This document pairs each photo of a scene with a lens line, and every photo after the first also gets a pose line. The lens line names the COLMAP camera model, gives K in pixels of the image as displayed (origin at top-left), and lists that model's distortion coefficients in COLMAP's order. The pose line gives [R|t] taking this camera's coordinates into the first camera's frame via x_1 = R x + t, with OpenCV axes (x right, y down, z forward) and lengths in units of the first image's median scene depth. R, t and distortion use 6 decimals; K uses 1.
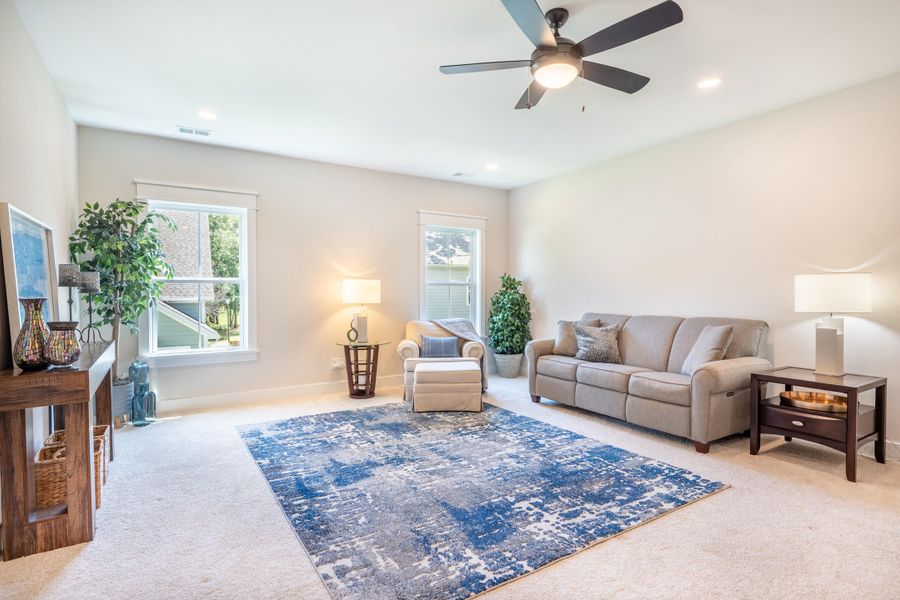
lens RADIAL K [[457.3, 0, 448.2], [0, 457.3, 300.7], [0, 0, 1]] dist [-0.005342, -0.001629]
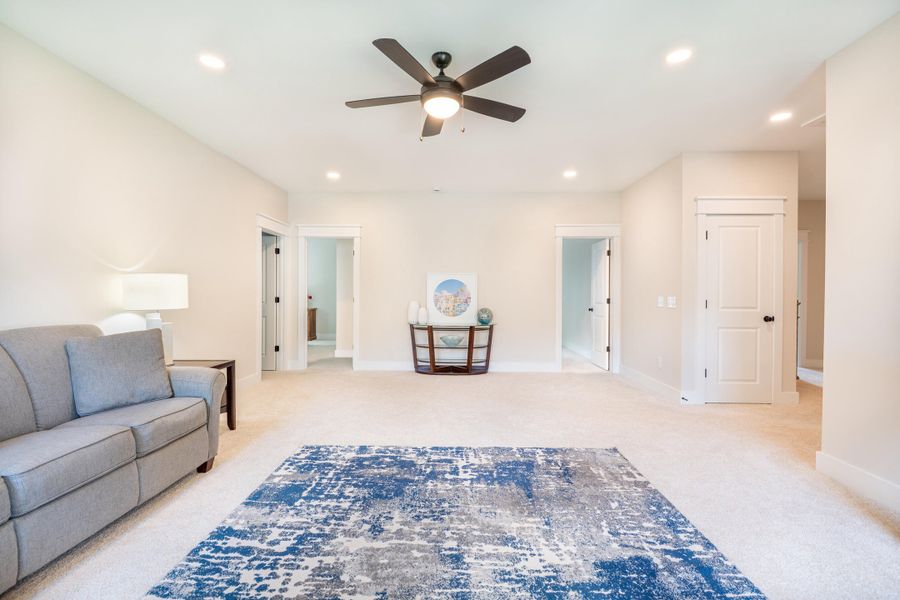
lens RADIAL K [[406.2, 0, 449.5], [0, 406.2, 296.5], [0, 0, 1]] dist [-0.007227, -0.002785]
pose [[-0.836171, -0.003460, 0.548458, -0.279992], [0.008236, 0.999788, 0.018865, -0.016918], [-0.548407, 0.020291, -0.835965, 1.453834]]
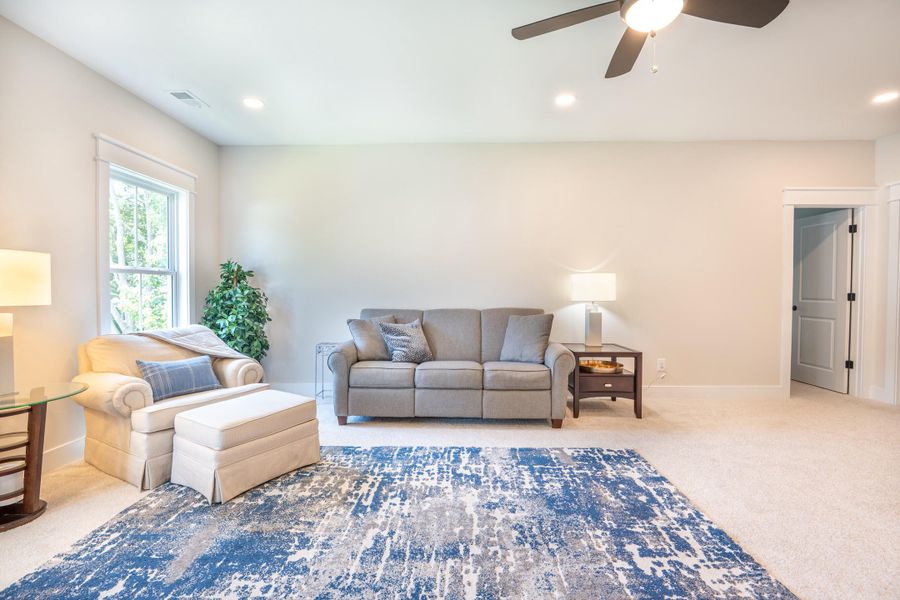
lens RADIAL K [[406.2, 0, 447.8], [0, 406.2, 299.5], [0, 0, 1]] dist [-0.007227, -0.002785]
pose [[0.547914, -0.020880, 0.836274, -0.440591], [0.013108, 0.999780, 0.016375, -0.003853], [-0.836432, 0.001990, 0.548067, 0.707021]]
